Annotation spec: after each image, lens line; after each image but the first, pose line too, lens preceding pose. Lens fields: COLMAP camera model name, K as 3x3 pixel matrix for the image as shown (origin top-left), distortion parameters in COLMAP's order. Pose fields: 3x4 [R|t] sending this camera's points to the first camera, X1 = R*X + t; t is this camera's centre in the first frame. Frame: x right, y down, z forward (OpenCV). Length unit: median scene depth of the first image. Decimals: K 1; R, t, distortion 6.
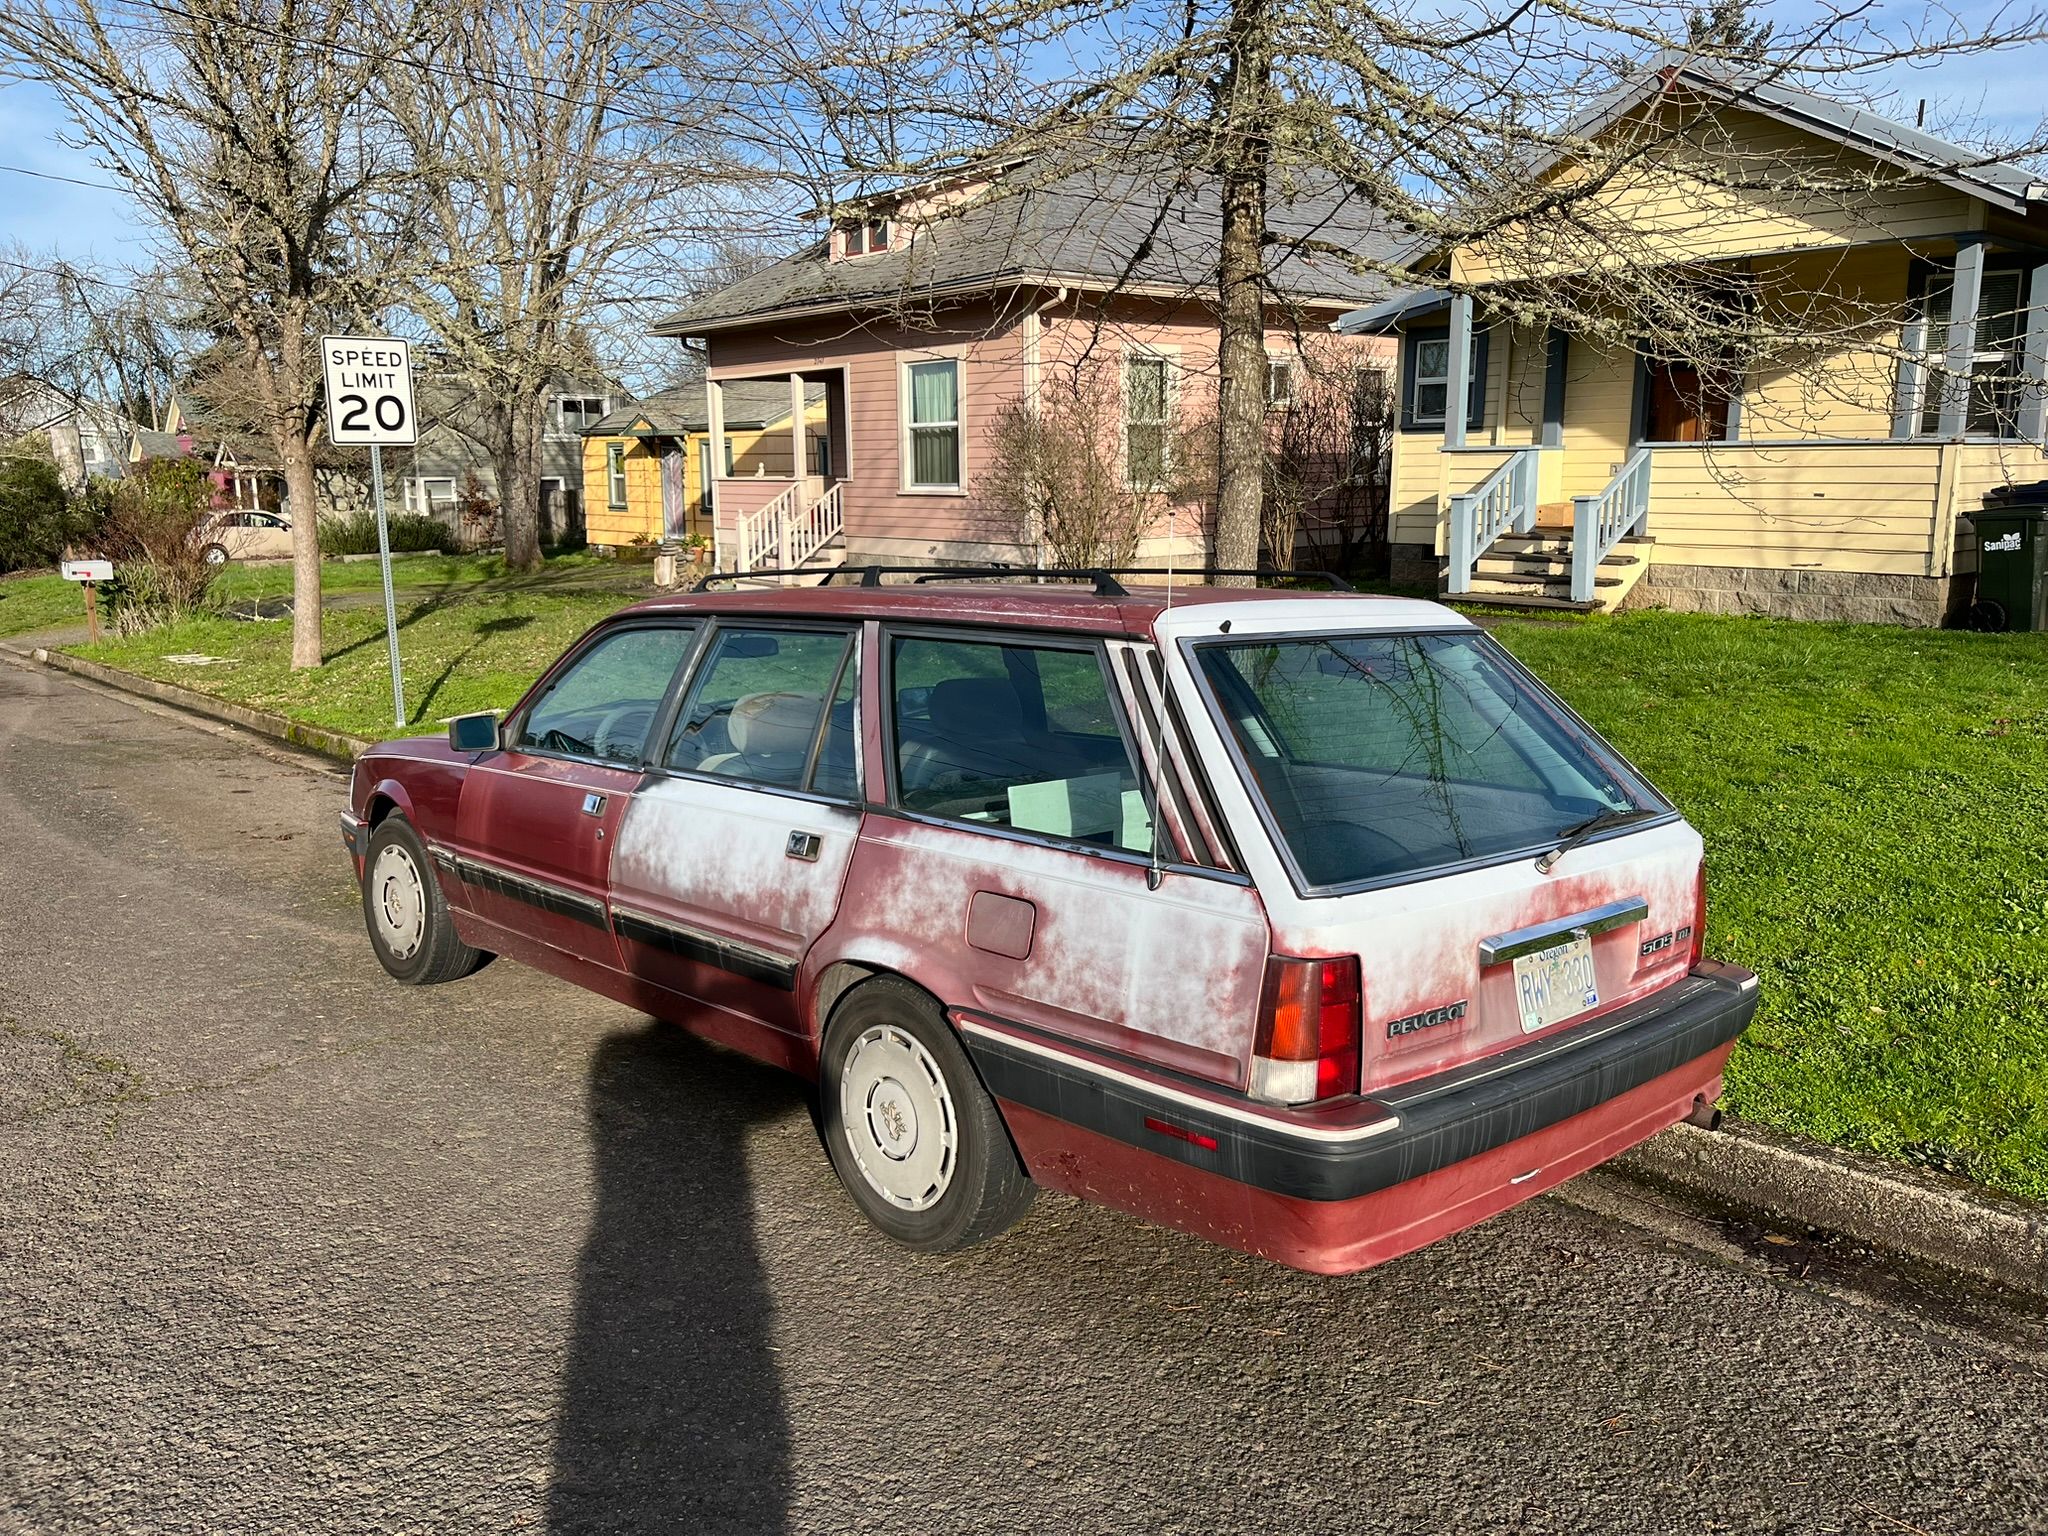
lens RADIAL K [[1553.8, 0, 1042.9], [0, 1553.8, 806.8], [0, 0, 1]] dist [0.007603, -0.010765]
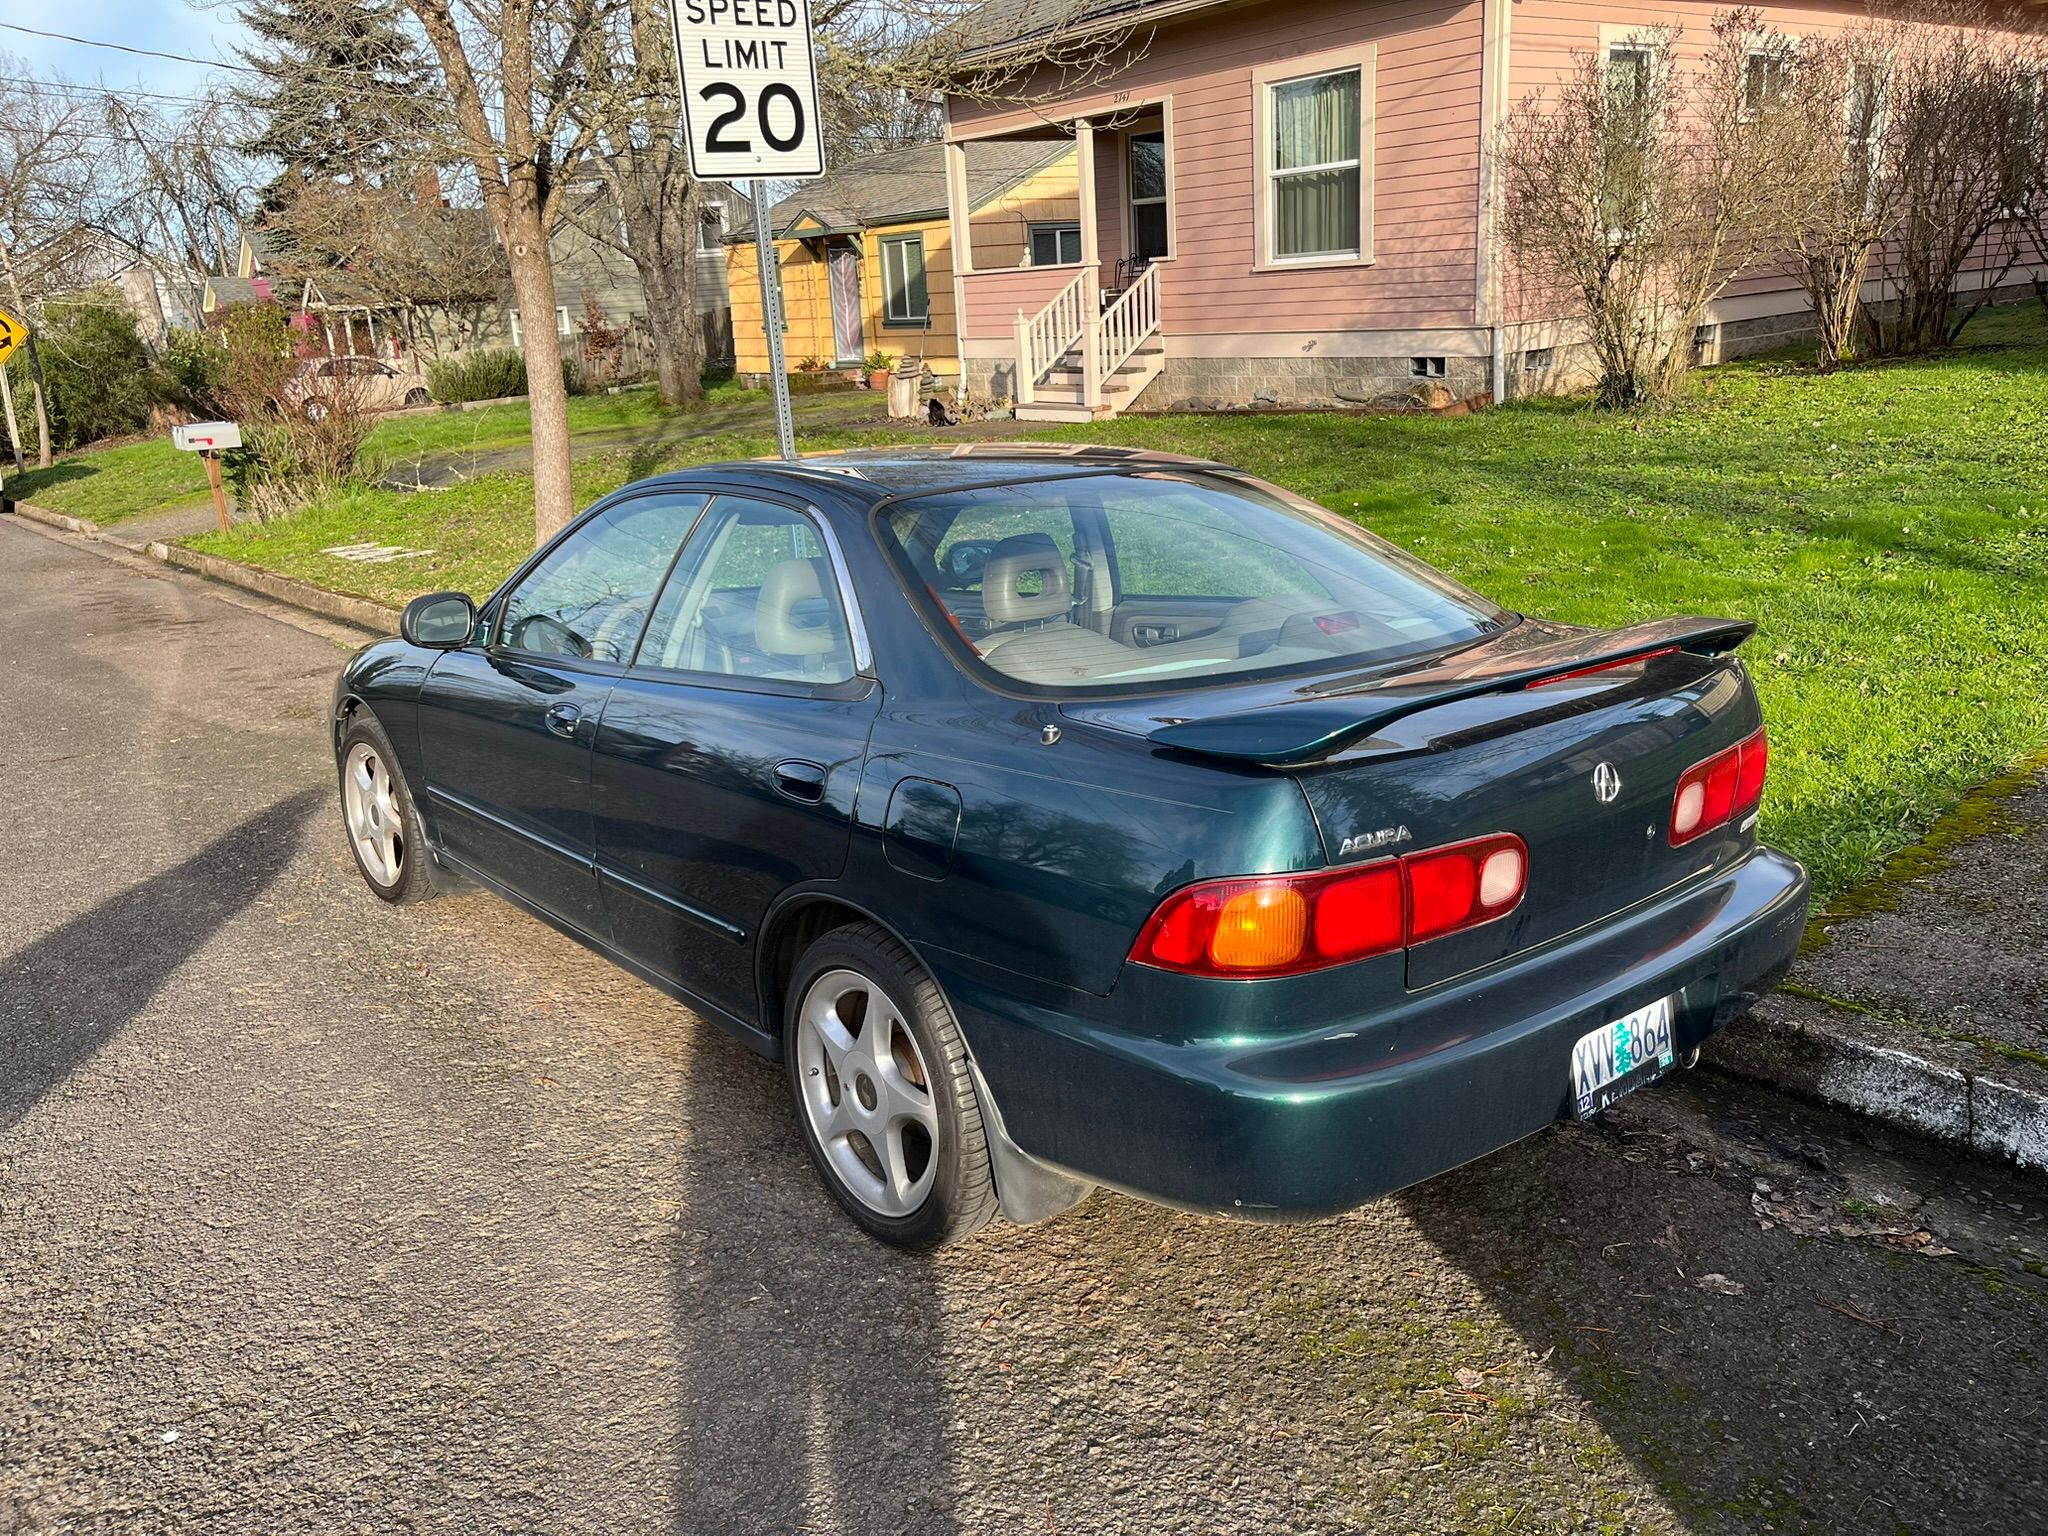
lens RADIAL K [[1553.8, 0, 1017.9], [0, 1553.8, 784.9], [0, 0, 1]] dist [0.007603, -0.010765]
pose [[0.997355, -0.039602, -0.060953, -0.145524], [0.045529, 0.994031, 0.099143, -0.032304], [0.056663, -0.101656, 0.993205, 0.202839]]
